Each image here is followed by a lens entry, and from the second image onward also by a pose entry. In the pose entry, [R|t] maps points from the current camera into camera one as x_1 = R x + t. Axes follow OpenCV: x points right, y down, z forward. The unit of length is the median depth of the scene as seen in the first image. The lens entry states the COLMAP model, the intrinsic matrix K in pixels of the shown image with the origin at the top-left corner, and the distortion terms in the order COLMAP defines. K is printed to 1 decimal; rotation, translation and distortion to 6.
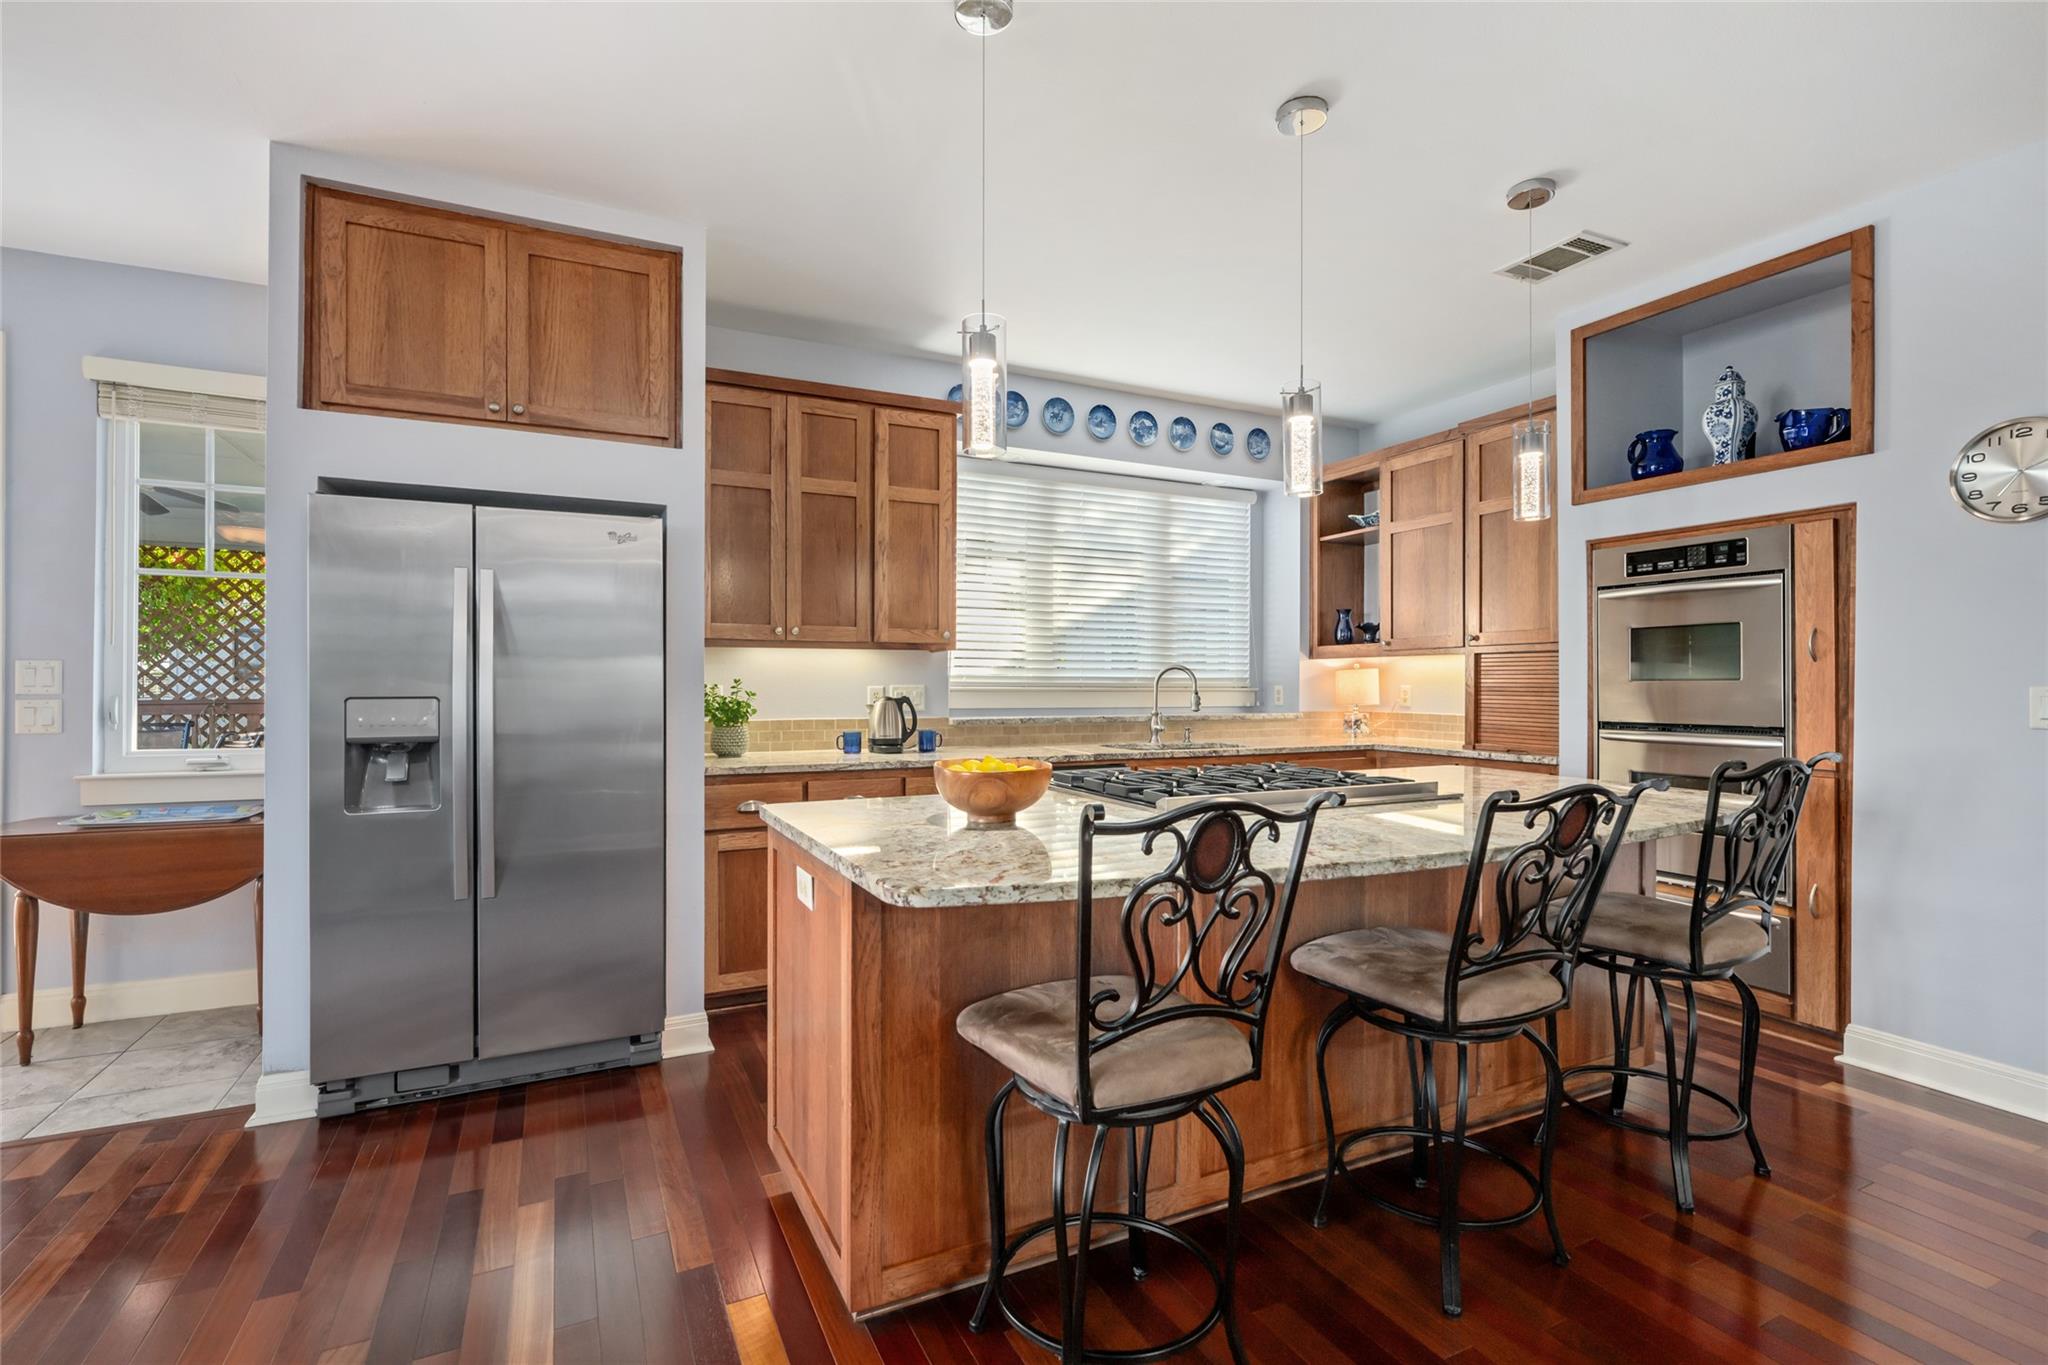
lens RADIAL K [[959.8, 0, 1038.4], [0, 959.8, 698.3], [0, 0, 1]] dist [-0.000036, -0.000027]
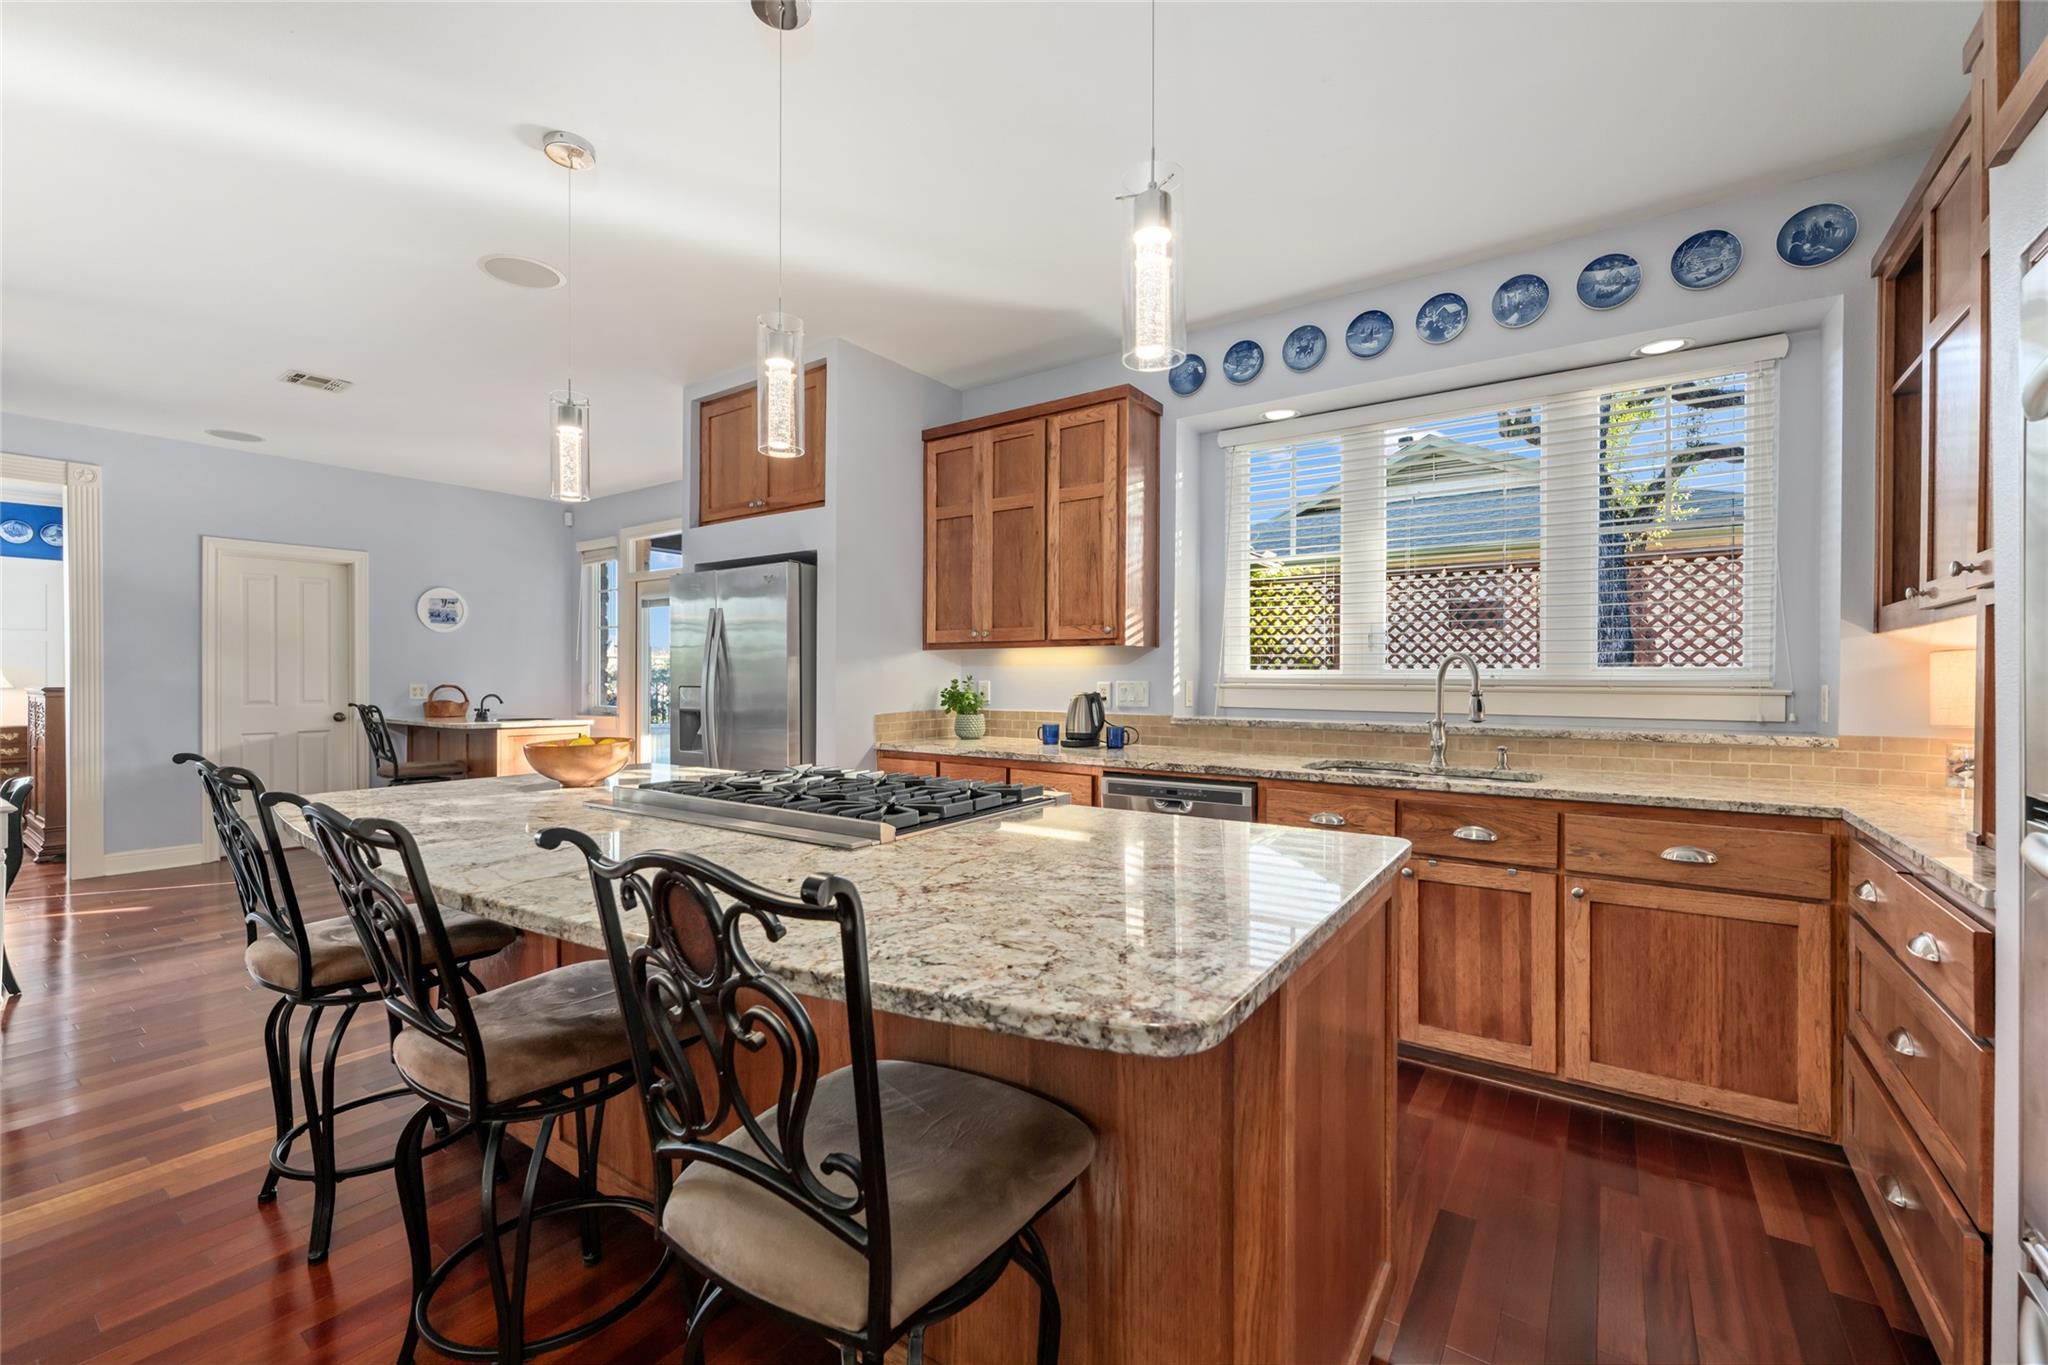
lens RADIAL K [[862.5, 0, 1034.8], [0, 862.5, 680.2], [0, 0, 1]] dist [-0.003418, 0.000021]
pose [[0.470048, 0.009594, -0.882589, 0.637028], [-0.005468, 0.999953, 0.007957, -0.022387], [0.882624, 0.001086, 0.470078, 0.527290]]
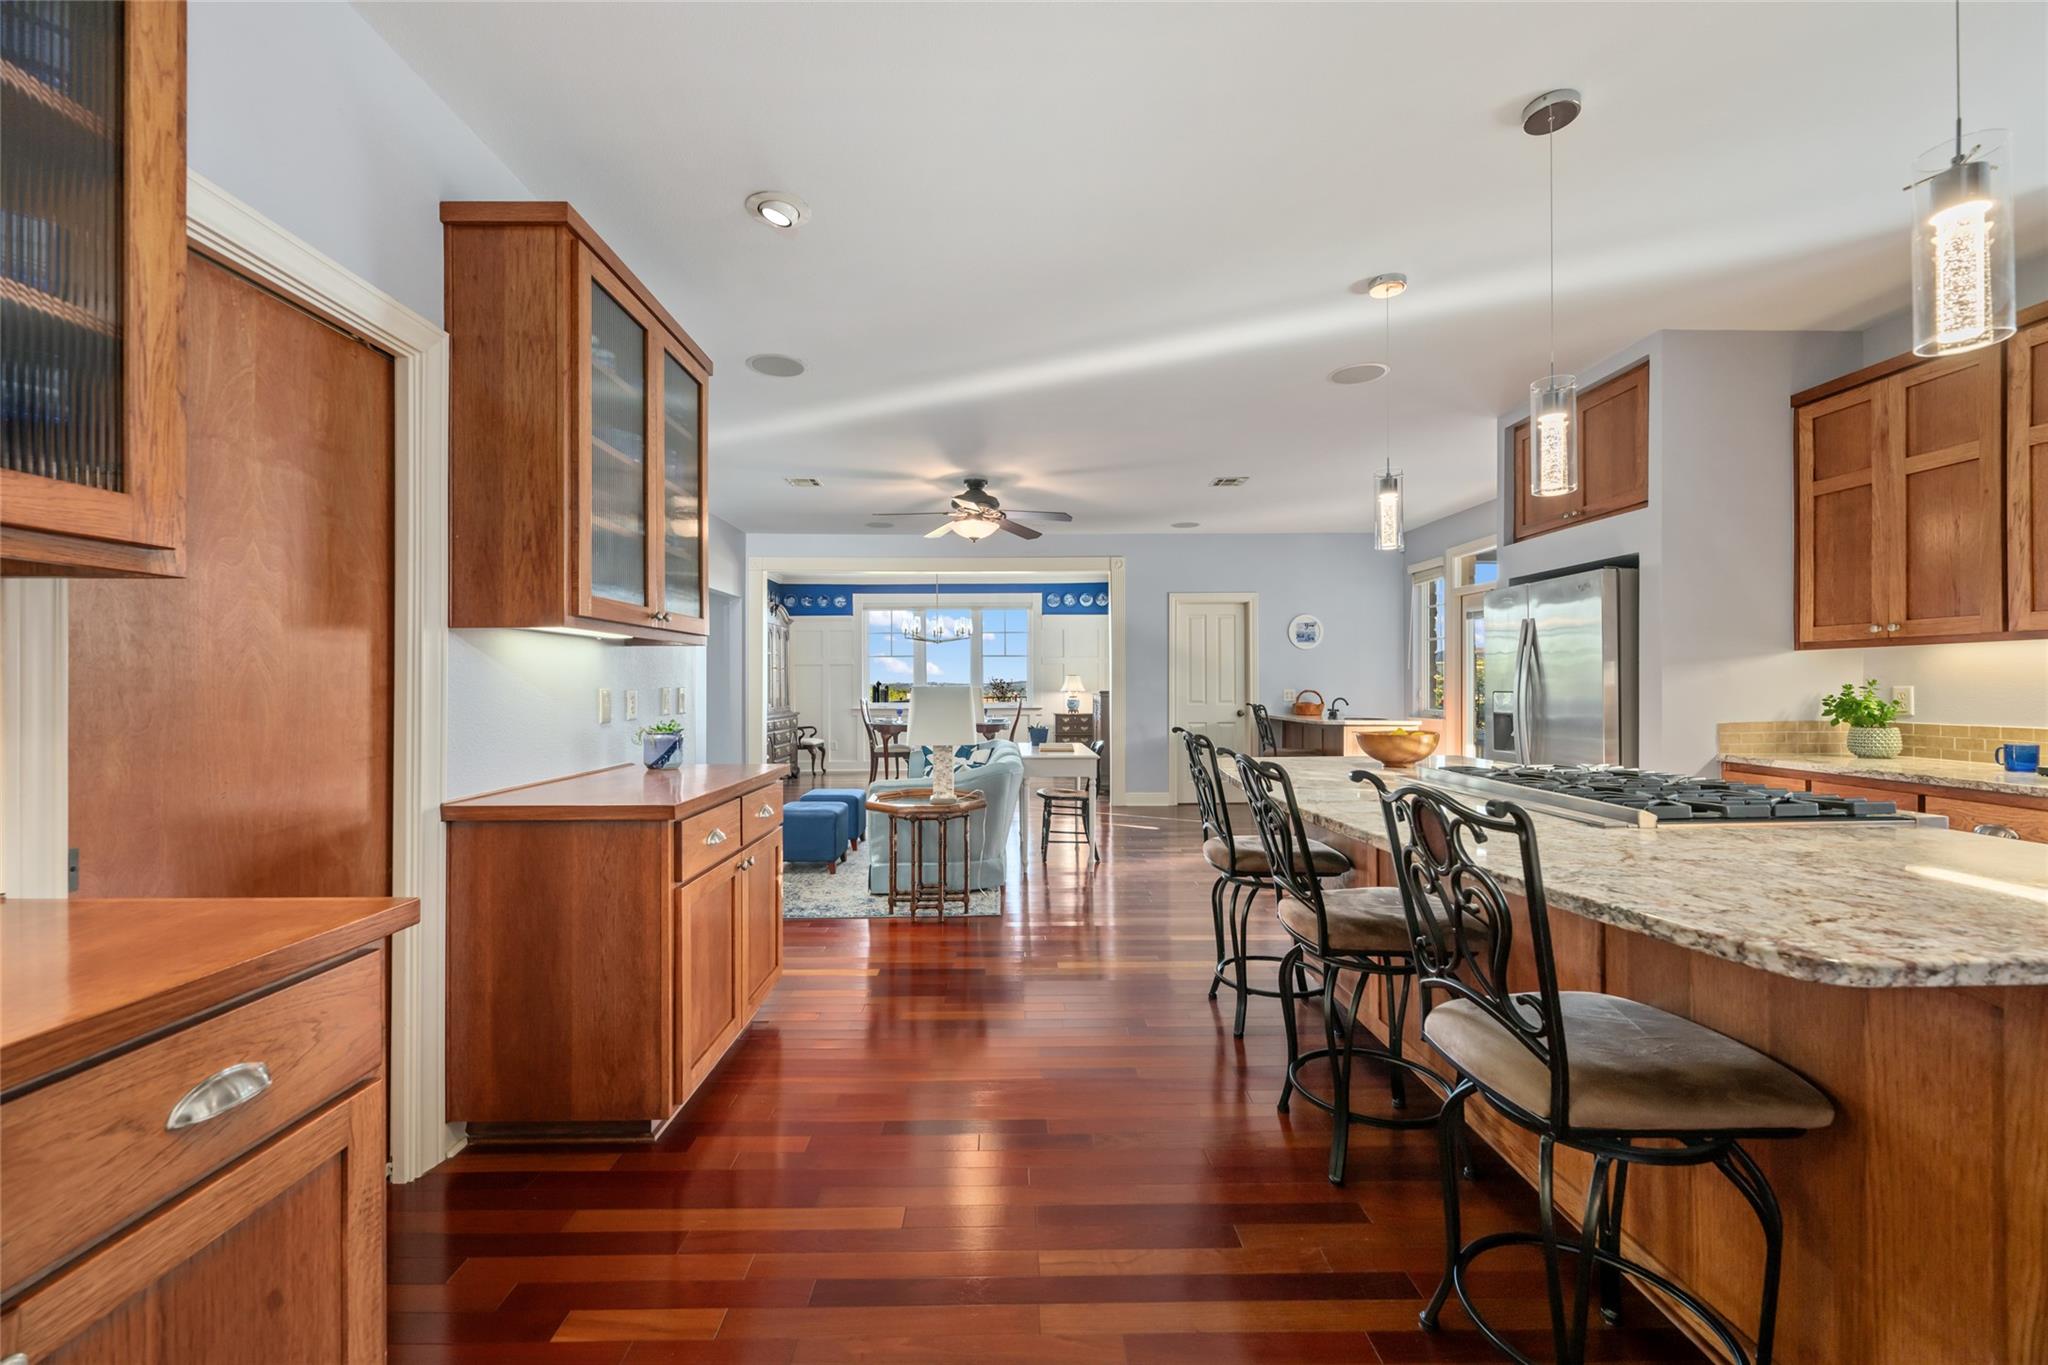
lens RADIAL K [[831.5, 0, 1021.5], [0, 831.5, 684.3], [0, 0, 1]] dist [0.002811, 0.000801]
pose [[-0.428948, 0.006962, -0.903302, 0.774725], [0.003636, 0.999976, 0.005981, -0.022621], [0.903322, -0.000719, -0.428963, 0.544474]]
